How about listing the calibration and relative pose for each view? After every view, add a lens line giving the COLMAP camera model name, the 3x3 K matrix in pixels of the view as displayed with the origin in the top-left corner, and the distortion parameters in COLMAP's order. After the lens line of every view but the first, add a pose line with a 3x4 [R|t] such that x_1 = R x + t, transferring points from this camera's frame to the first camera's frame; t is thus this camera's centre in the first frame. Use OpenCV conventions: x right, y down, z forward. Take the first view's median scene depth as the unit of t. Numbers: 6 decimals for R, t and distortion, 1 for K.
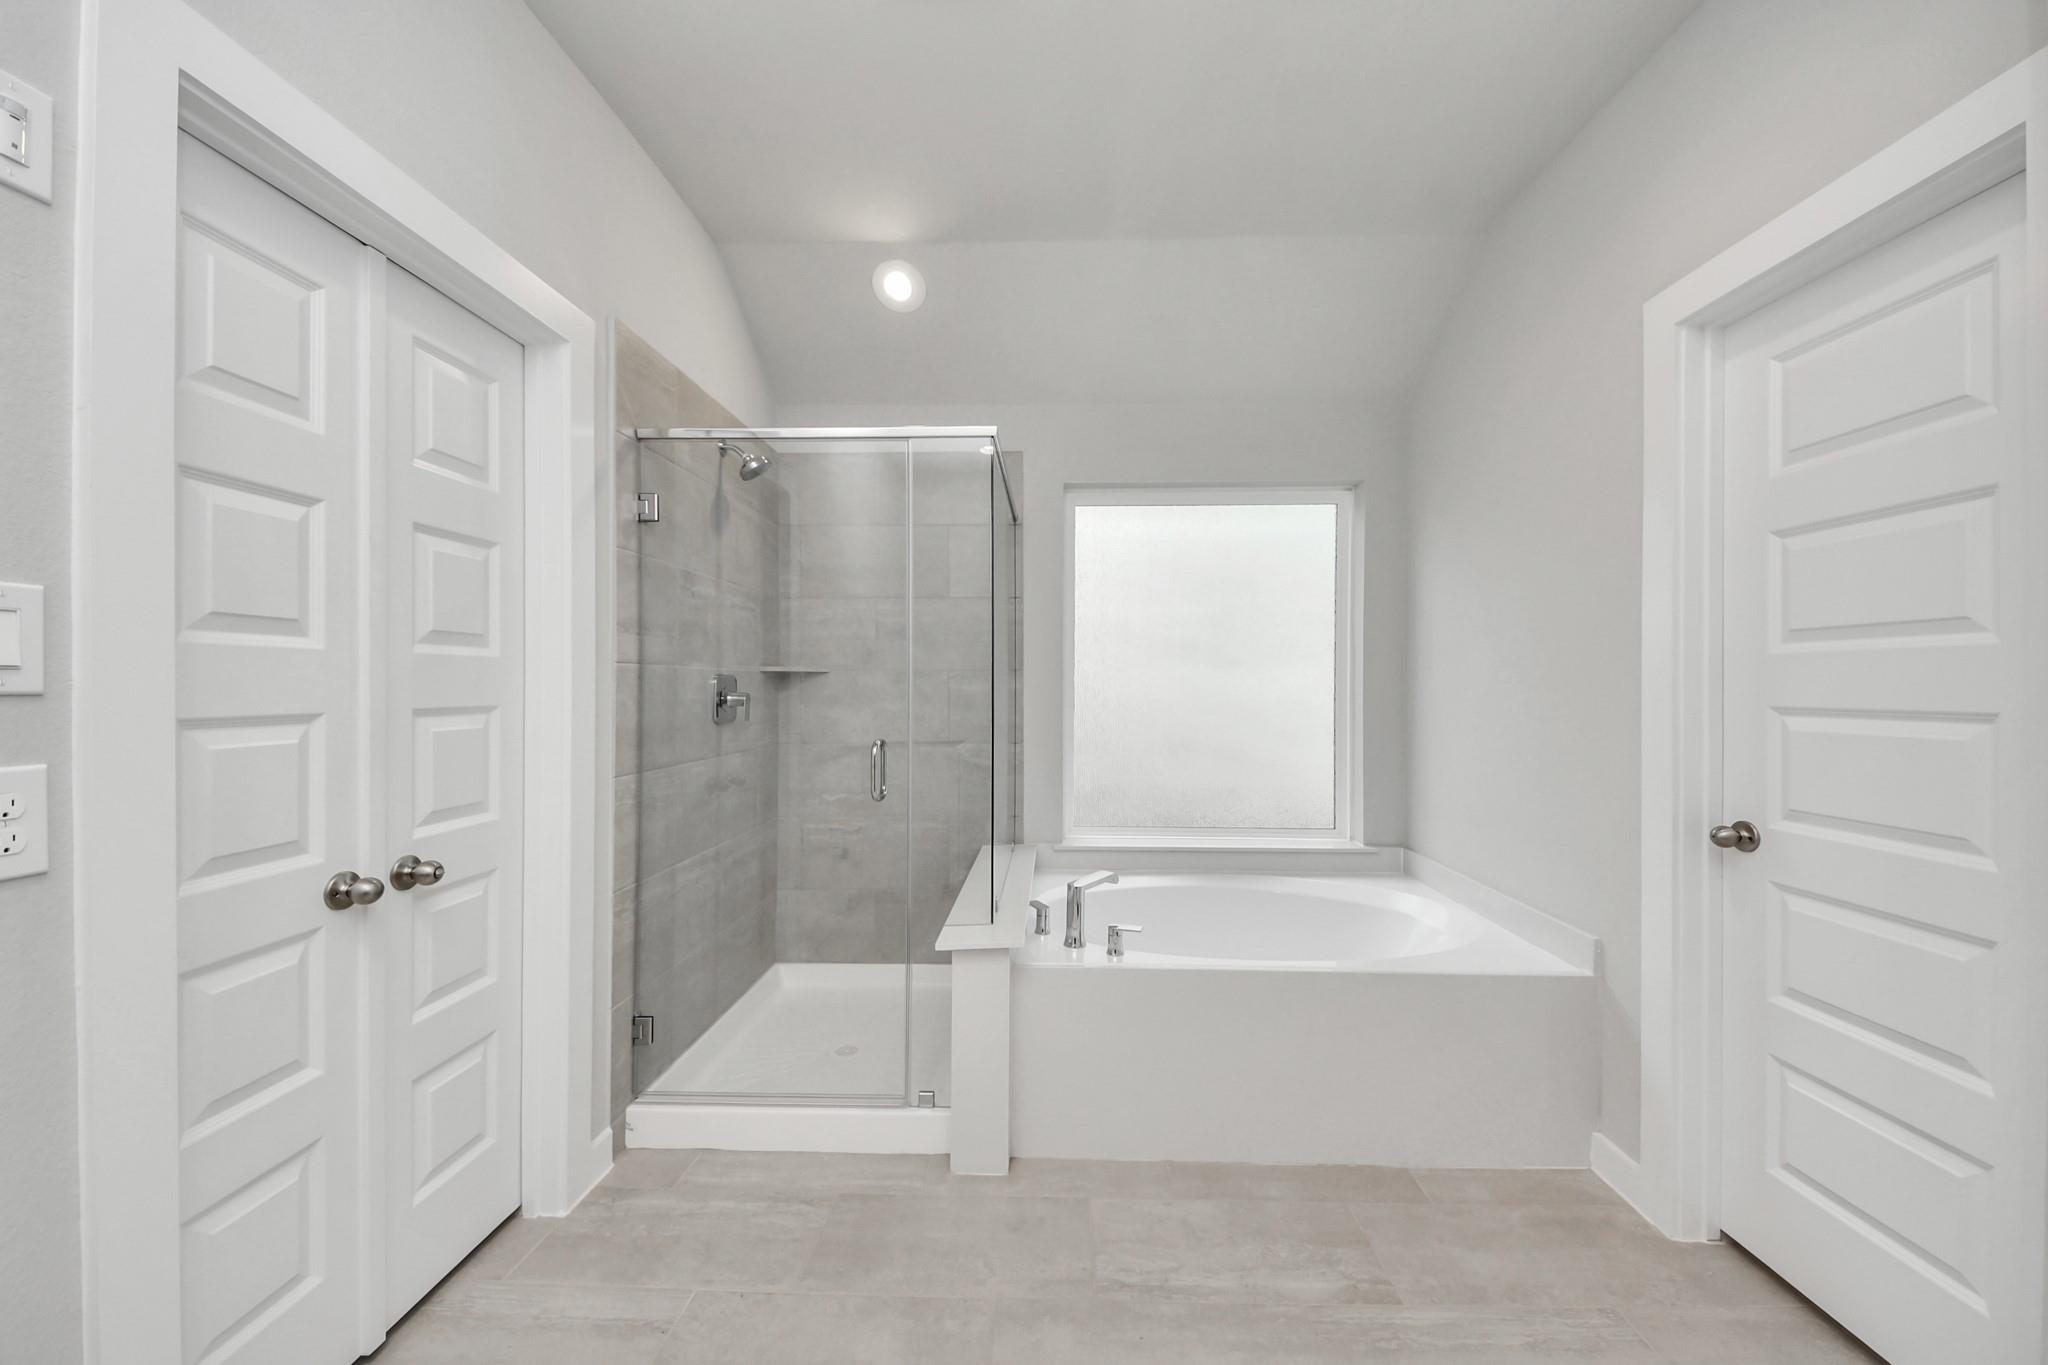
lens RADIAL K [[733.1, 0, 1033.3], [0, 733.1, 677.1], [0, 0, 1]] dist [-0.005270, -0.005011]
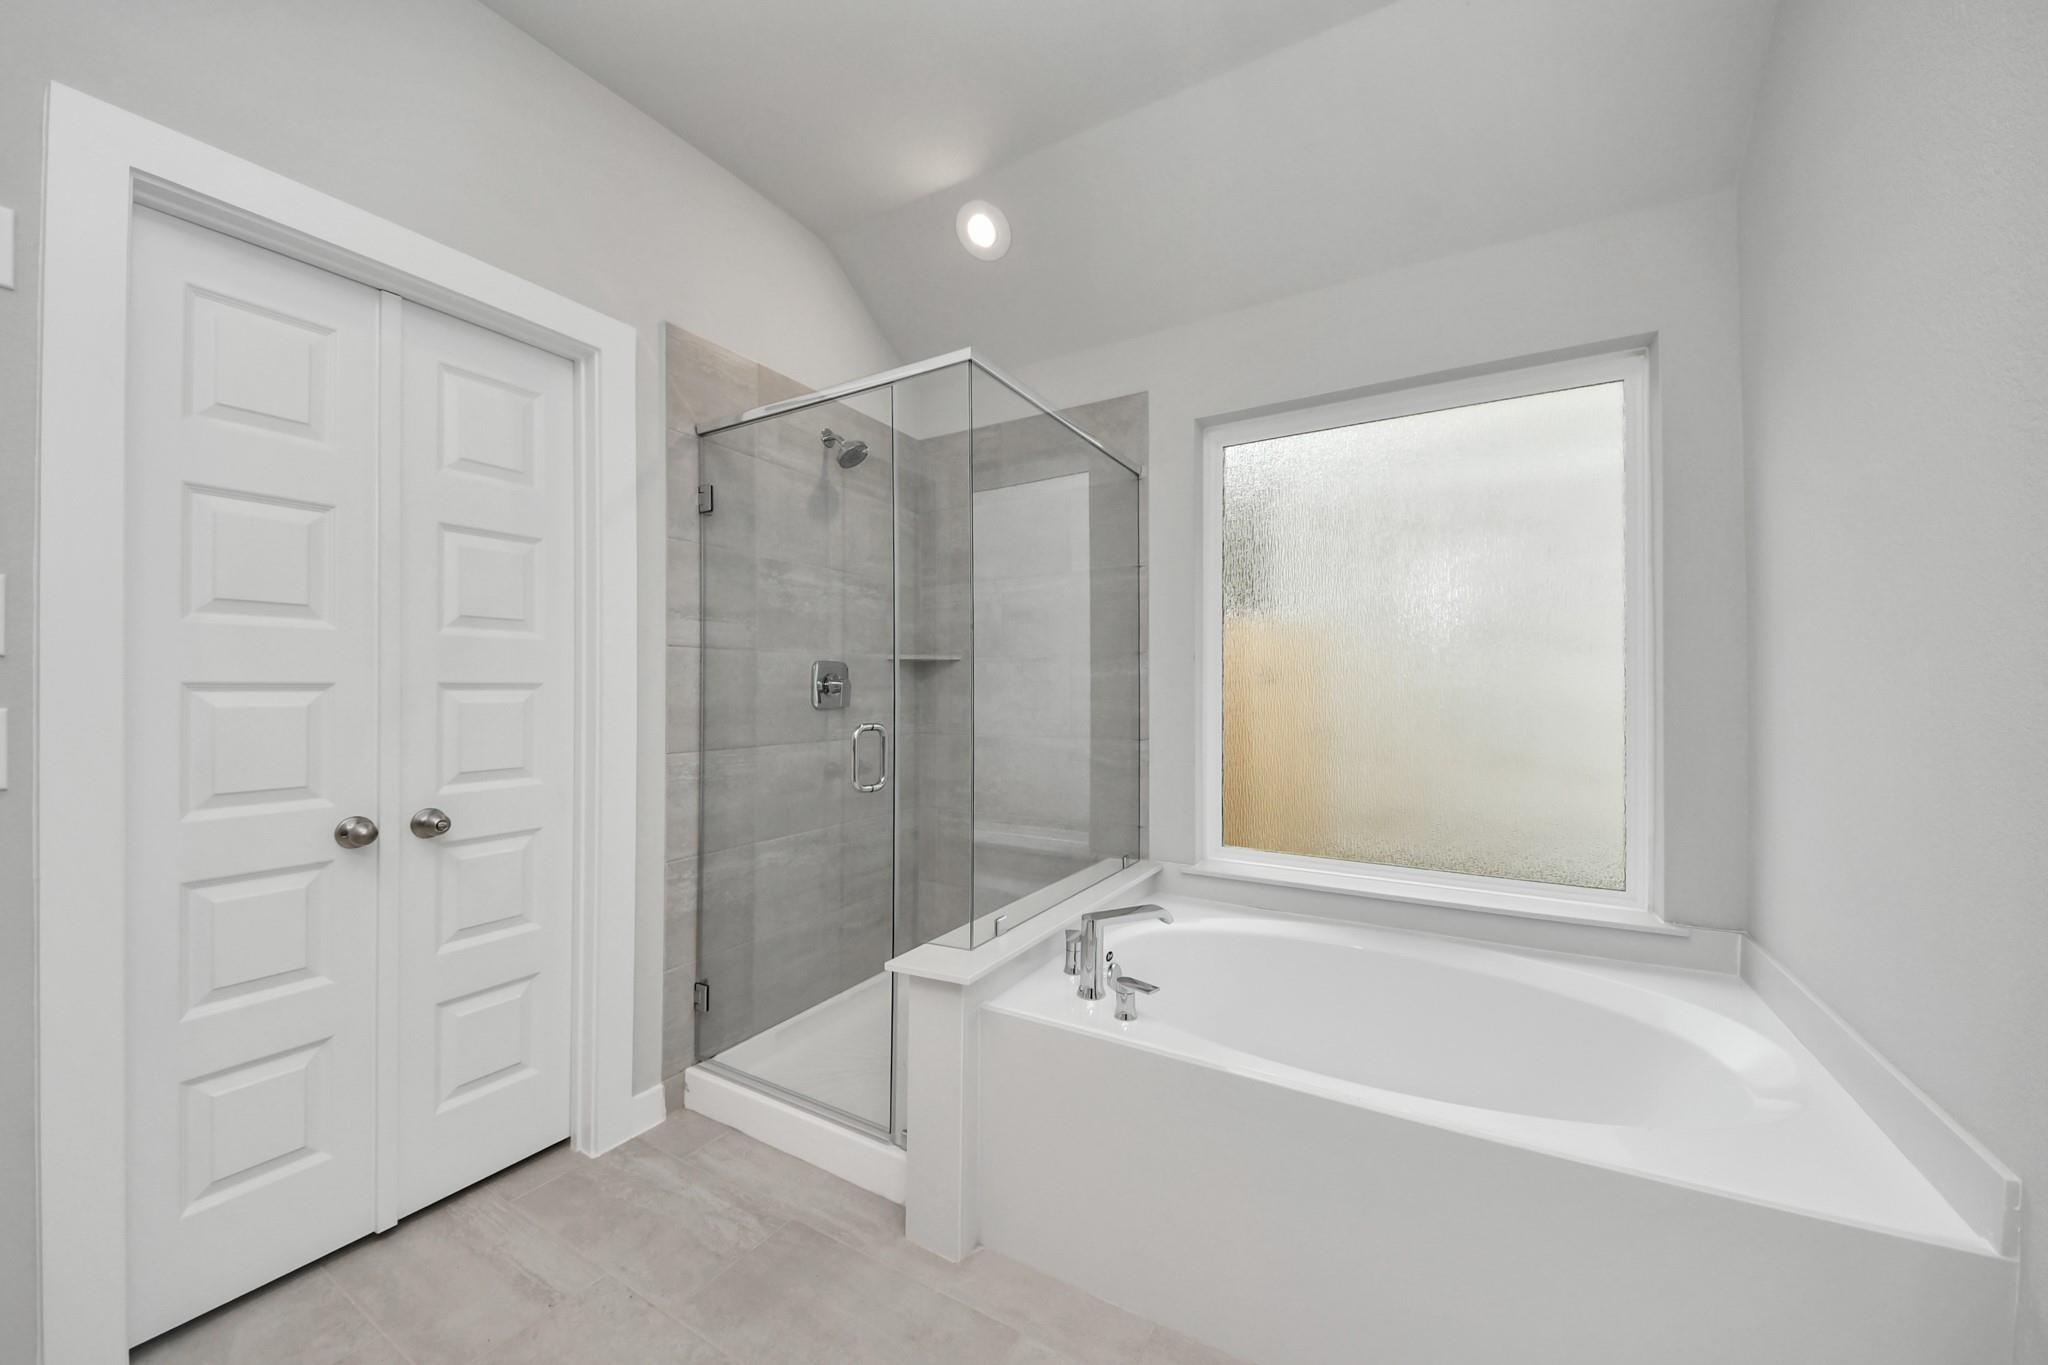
lens RADIAL K [[733.1, 0, 1026.1], [0, 733.1, 676.9], [0, 0, 1]] dist [-0.005270, -0.005011]
pose [[0.884849, -0.008215, -0.465805, 0.374007], [0.005830, 0.999961, -0.006561, 0.034313], [0.465841, 0.003090, 0.884863, 0.292235]]
